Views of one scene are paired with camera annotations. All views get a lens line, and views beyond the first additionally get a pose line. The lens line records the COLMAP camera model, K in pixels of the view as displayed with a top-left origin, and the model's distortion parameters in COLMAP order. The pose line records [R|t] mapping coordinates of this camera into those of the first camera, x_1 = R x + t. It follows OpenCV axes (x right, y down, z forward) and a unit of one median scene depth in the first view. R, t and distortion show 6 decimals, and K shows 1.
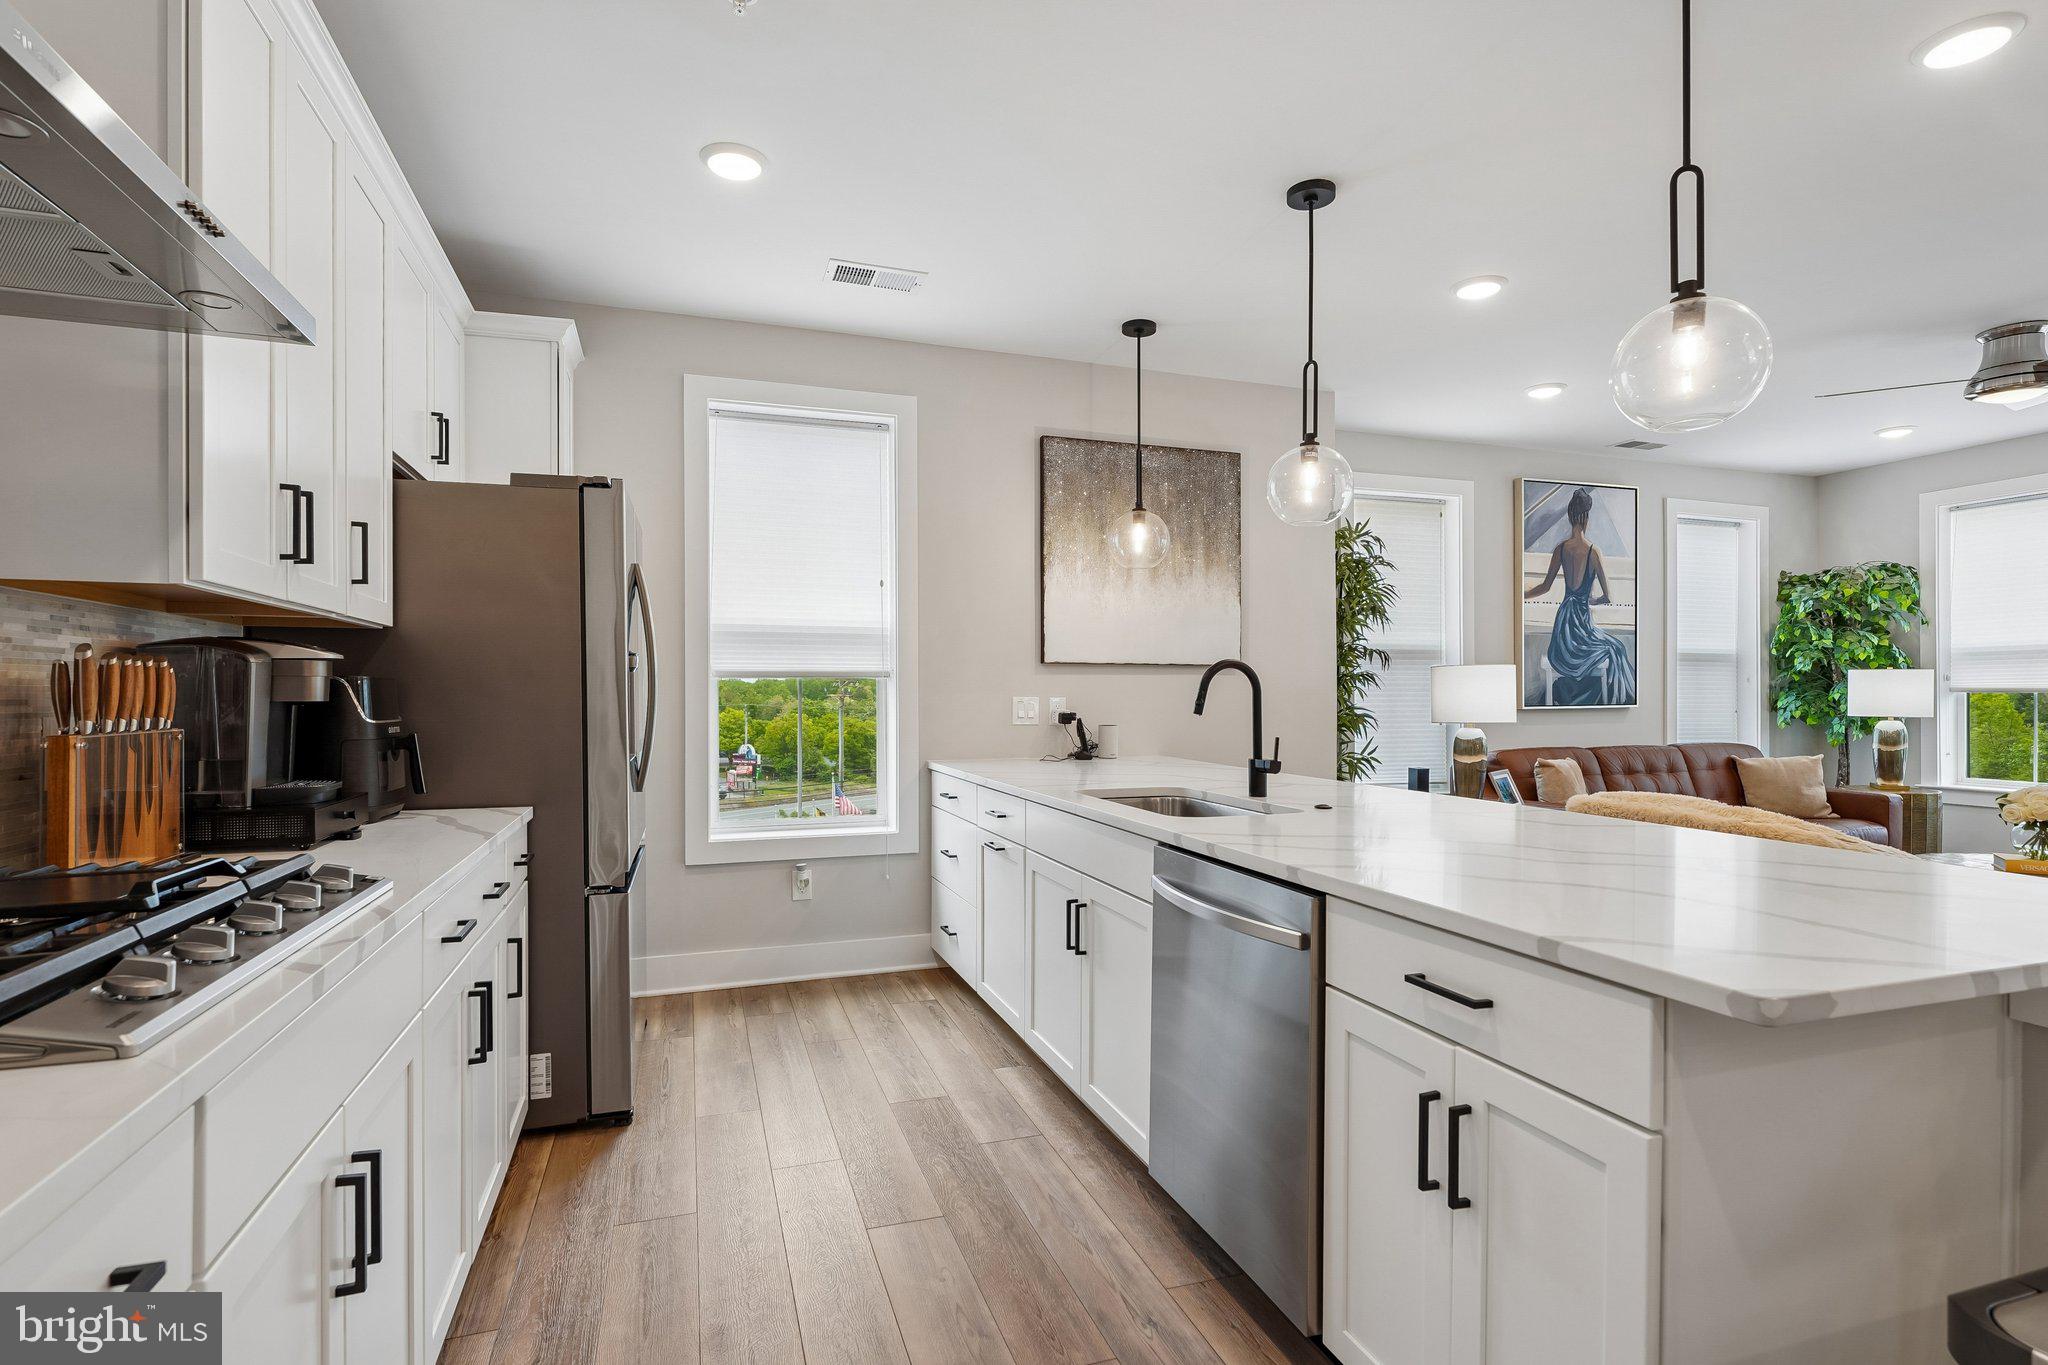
lens RADIAL K [[989.5, 0, 1035.6], [0, 989.5, 697.4], [0, 0, 1]] dist [0.009829, -0.002854]
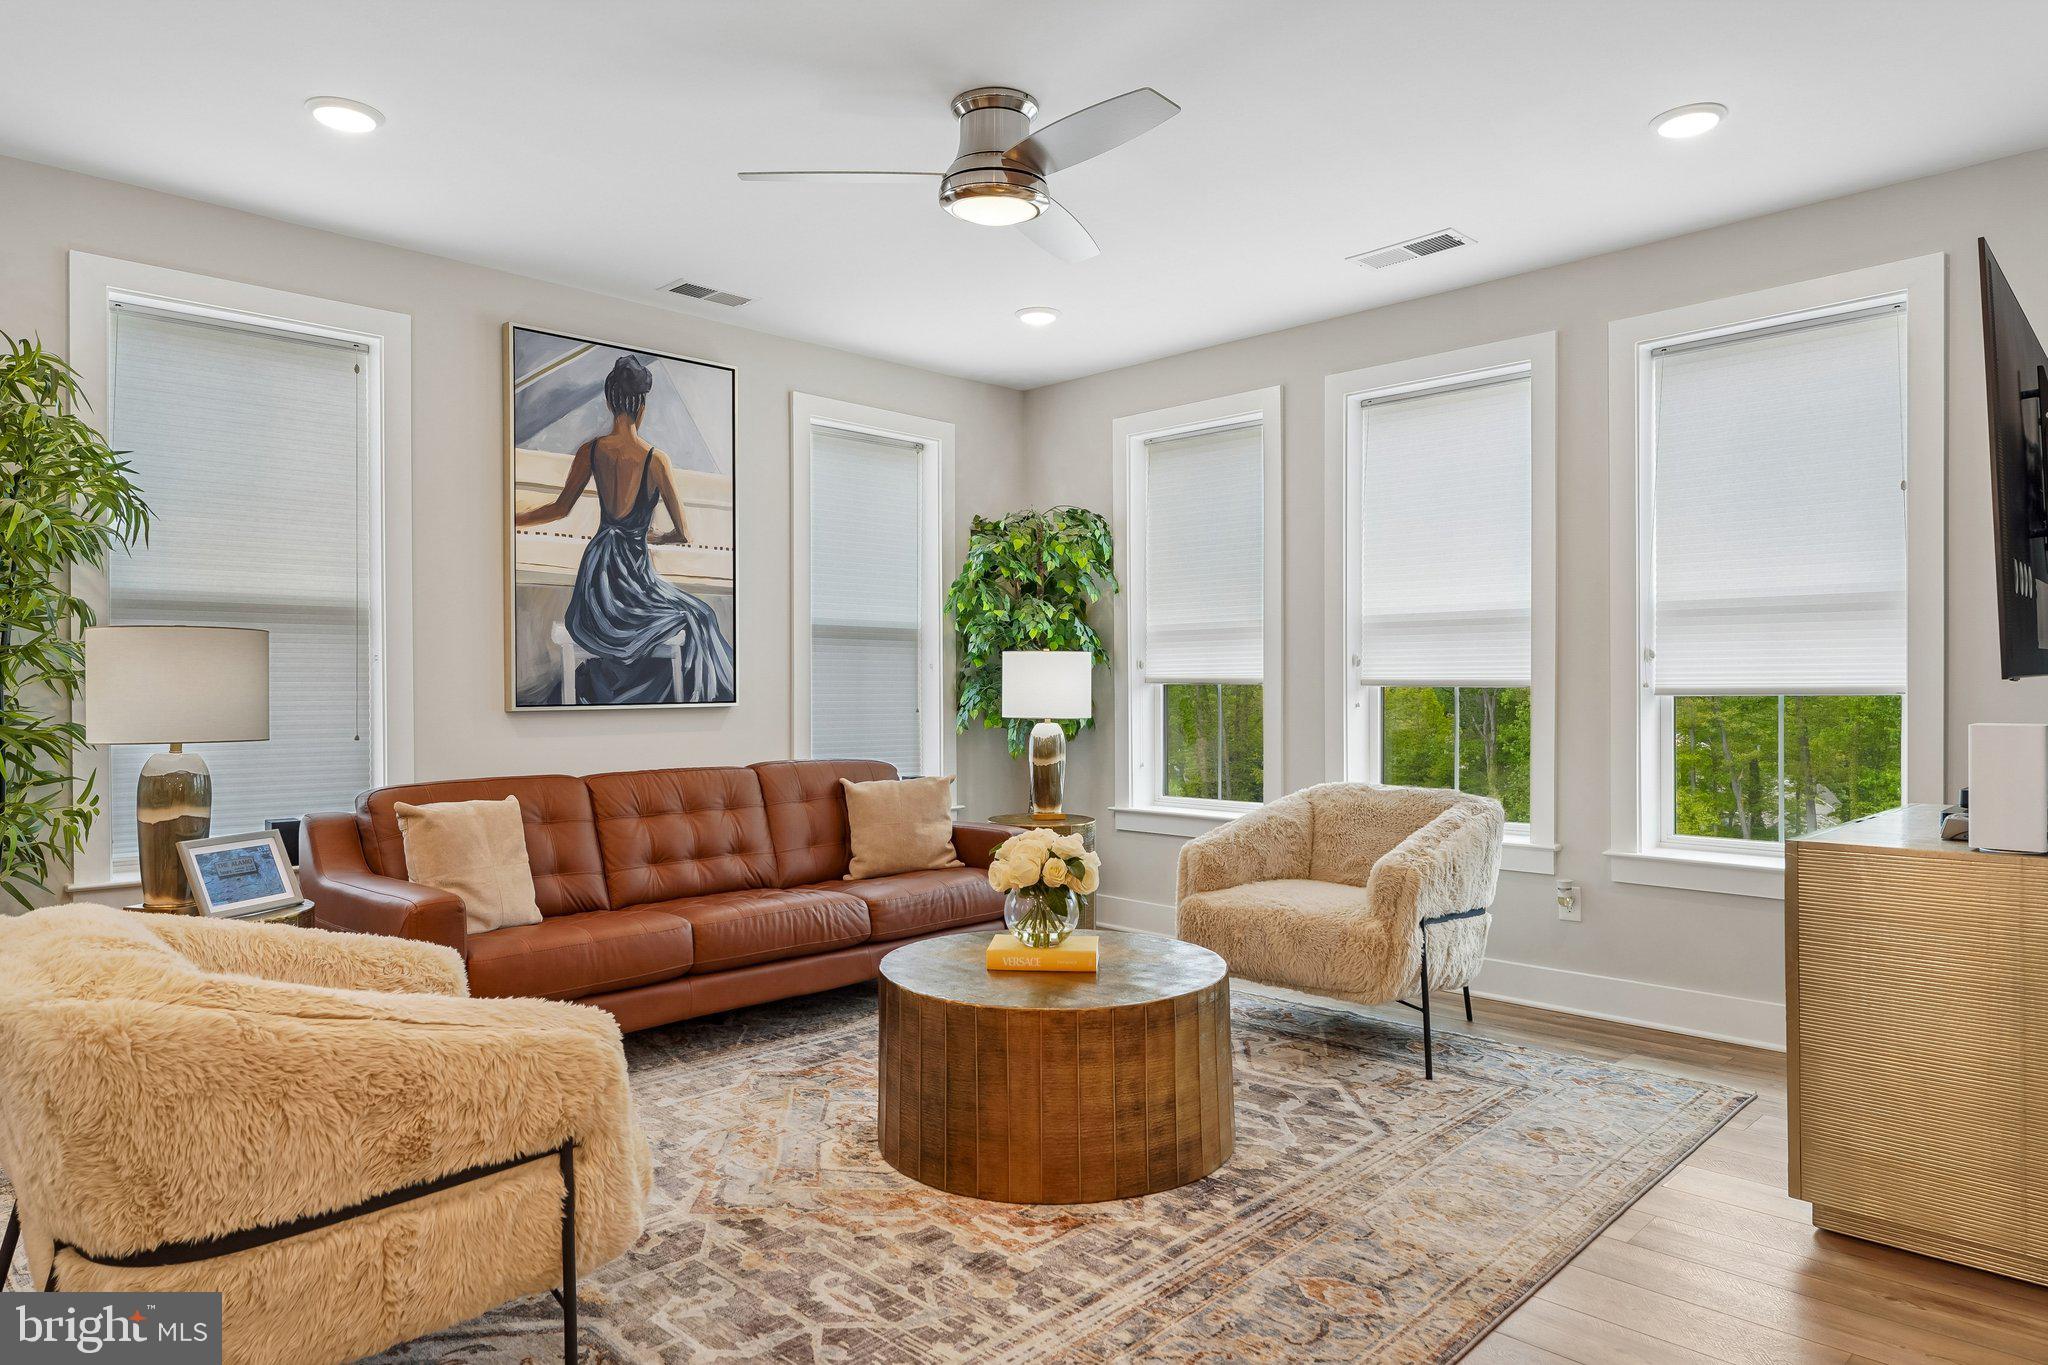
lens RADIAL K [[1249.4, 0, 1010.7], [0, 1249.4, 690.5], [0, 0, 1]] dist [0.008586, -0.008038]
pose [[0.905882, -0.000303, 0.423531, 0.441339], [0.000241, 1.000000, 0.000201, -0.000548], [-0.423531, -0.000080, 0.905882, 0.190913]]
